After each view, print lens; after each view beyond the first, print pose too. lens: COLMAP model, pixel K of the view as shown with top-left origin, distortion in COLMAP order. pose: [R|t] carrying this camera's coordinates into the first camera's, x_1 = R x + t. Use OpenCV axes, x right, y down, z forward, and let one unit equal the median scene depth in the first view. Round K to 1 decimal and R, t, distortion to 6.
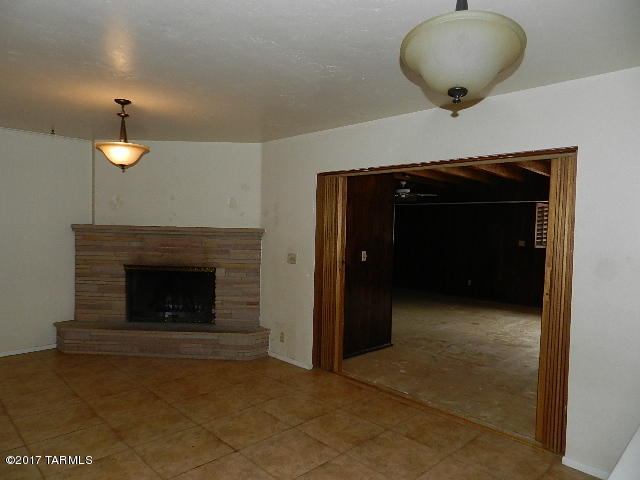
lens RADIAL K [[431.9, 0, 322.4], [0, 431.9, 242.6], [0, 0, 1]] dist [0.018385, -0.004076]
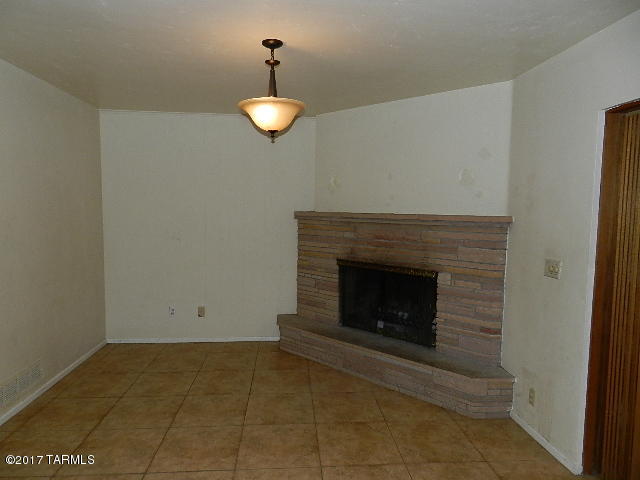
lens RADIAL K [[431.9, 0, 320.1], [0, 431.9, 242.6], [0, 0, 1]] dist [0.018385, -0.004076]
pose [[0.763195, 0.040866, -0.644875, 0.060892], [-0.019899, 0.999011, 0.039758, -0.013790], [0.645862, -0.017511, 0.763254, 0.334999]]
